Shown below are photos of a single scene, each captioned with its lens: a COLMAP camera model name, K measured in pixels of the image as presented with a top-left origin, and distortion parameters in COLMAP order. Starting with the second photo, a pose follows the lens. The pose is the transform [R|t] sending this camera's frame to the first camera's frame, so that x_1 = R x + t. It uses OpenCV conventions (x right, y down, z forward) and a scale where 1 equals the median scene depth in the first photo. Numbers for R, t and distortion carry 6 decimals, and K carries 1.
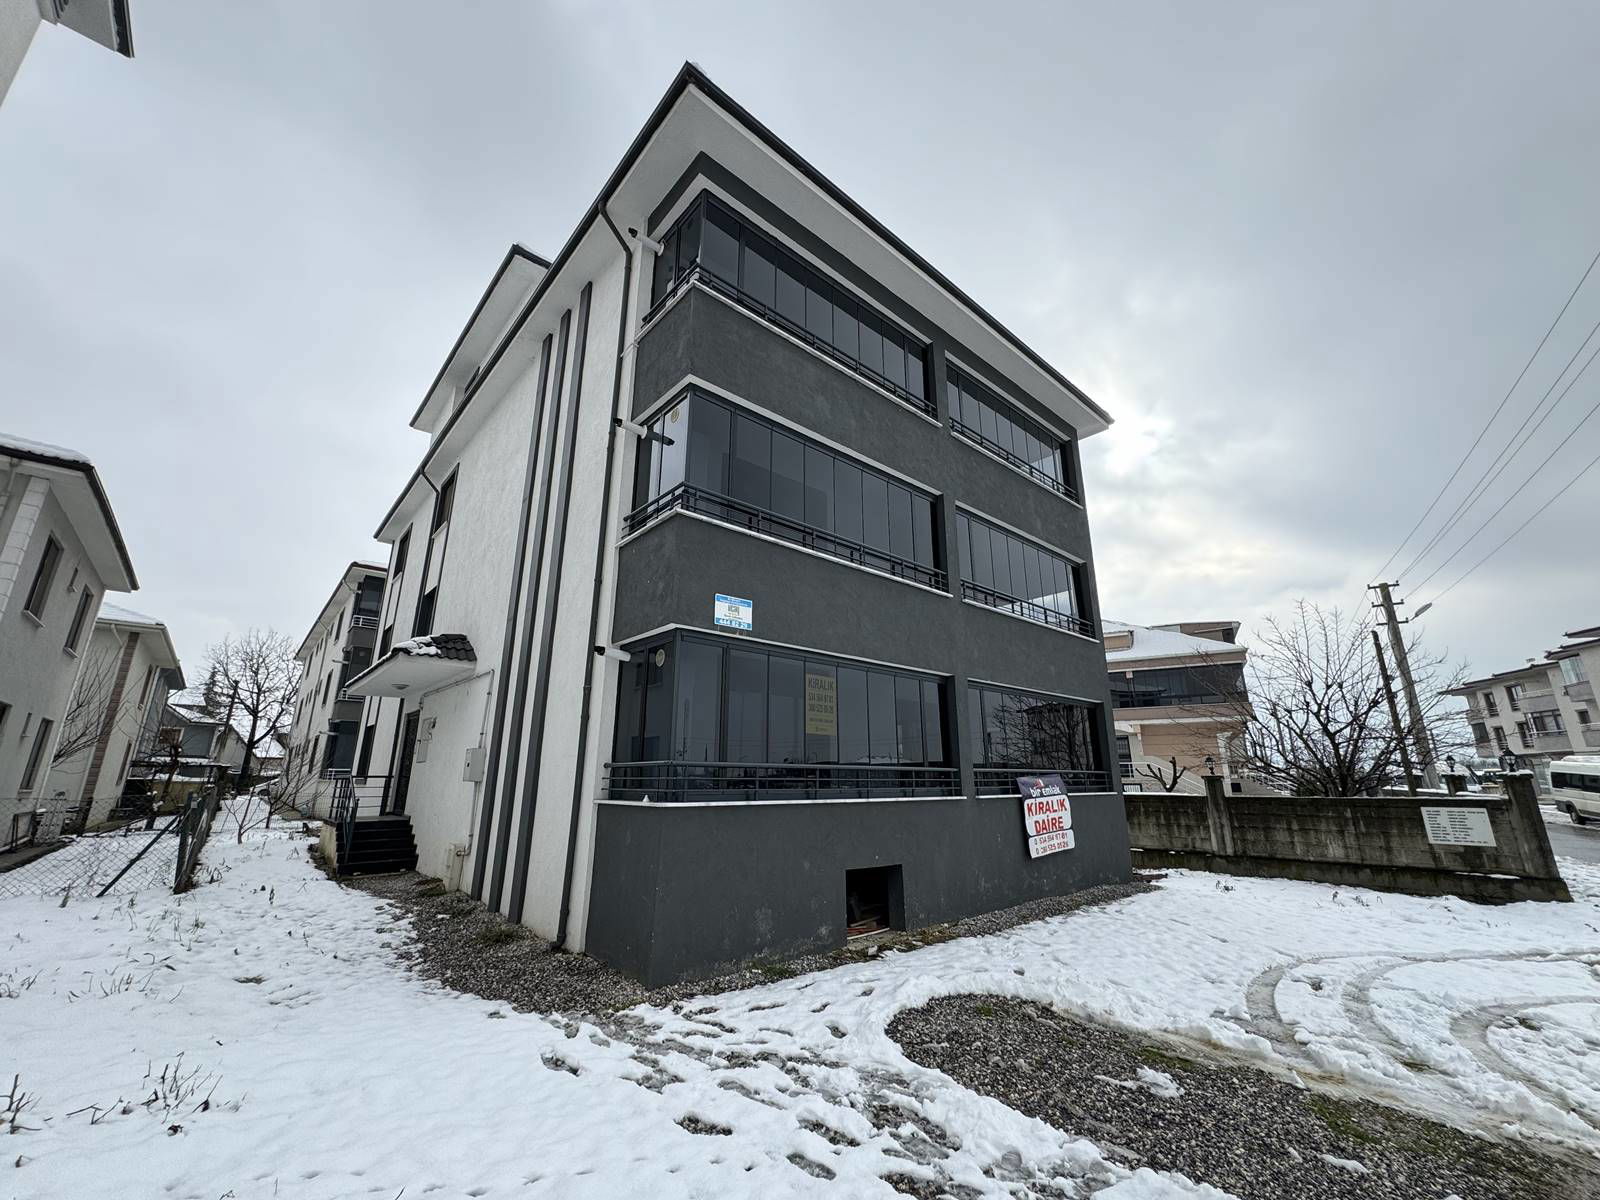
lens RADIAL K [[633.9, 0, 801.0], [0, 633.9, 599.7], [0, 0, 1]] dist [-0.002901, -0.000142]
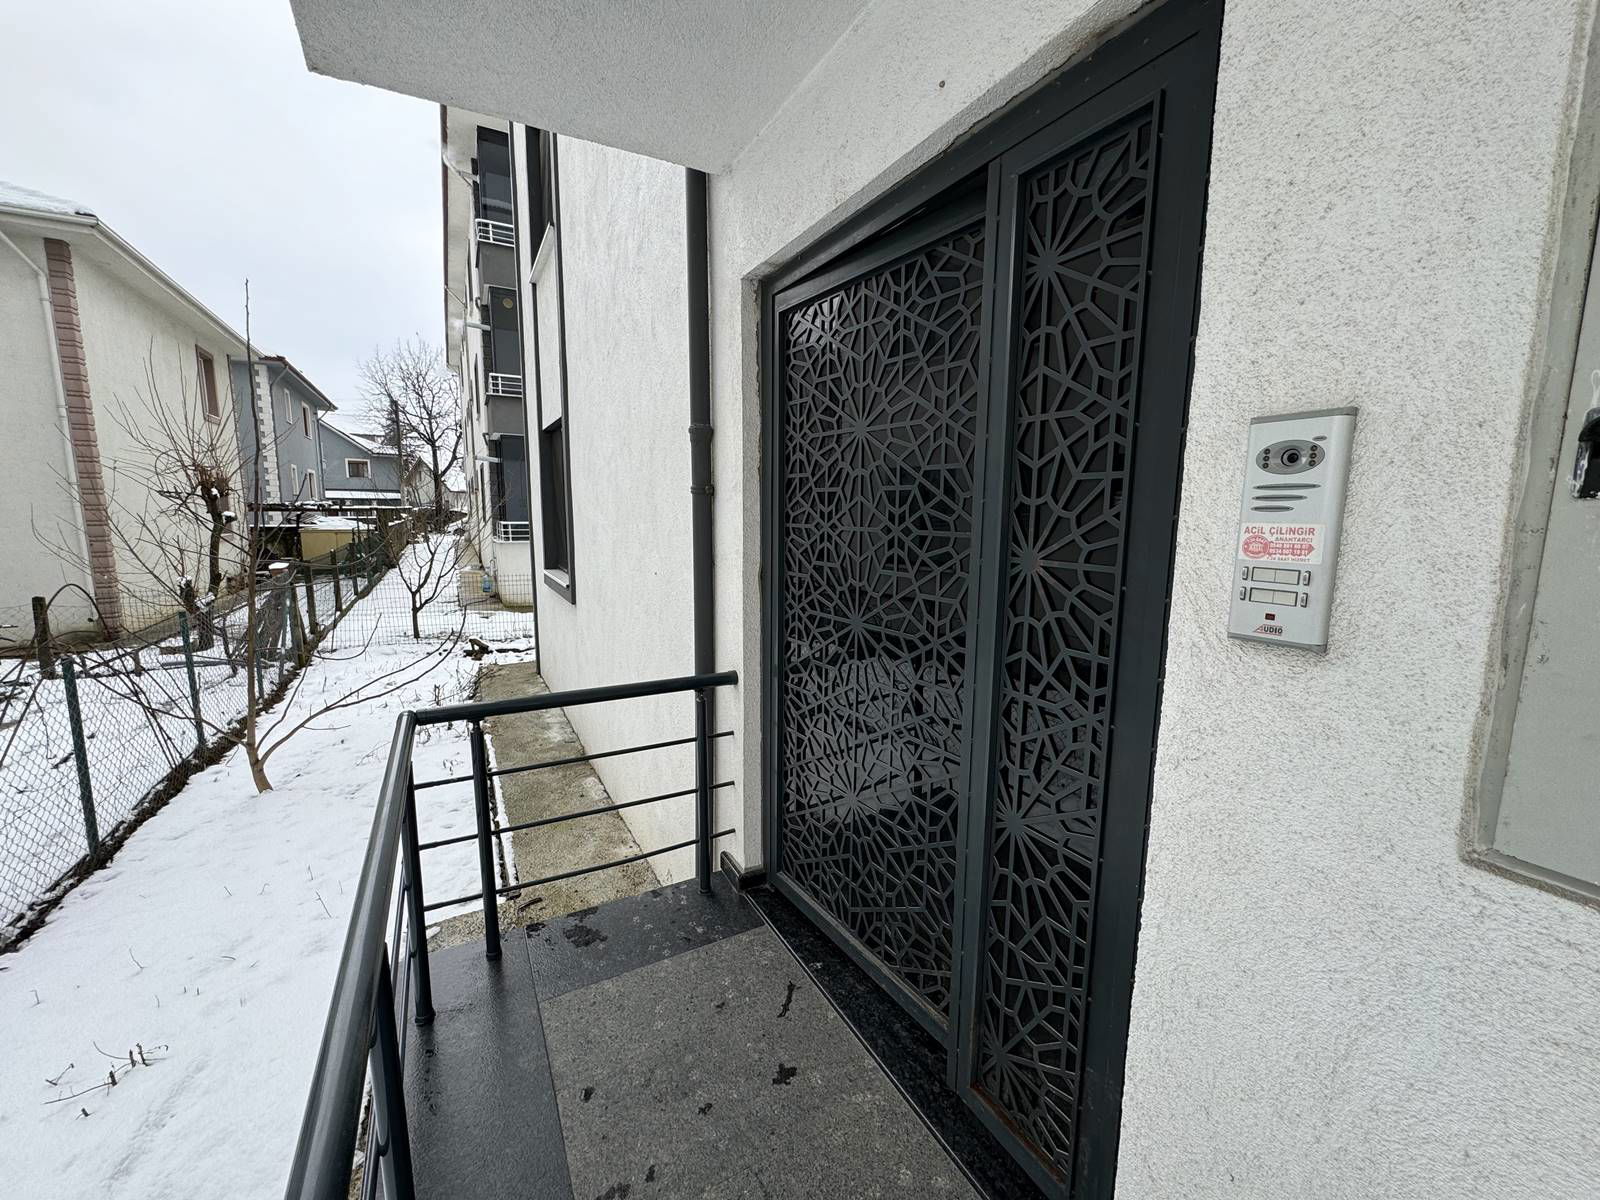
lens RADIAL K [[633.9, 0, 801.0], [0, 633.9, 599.7], [0, 0, 1]] dist [-0.002901, -0.000142]
pose [[0.975382, 0.044139, -0.216061, -0.408711], [0.046686, 0.916226, 0.397932, 0.133483], [0.215525, -0.398222, 0.891610, 0.596945]]
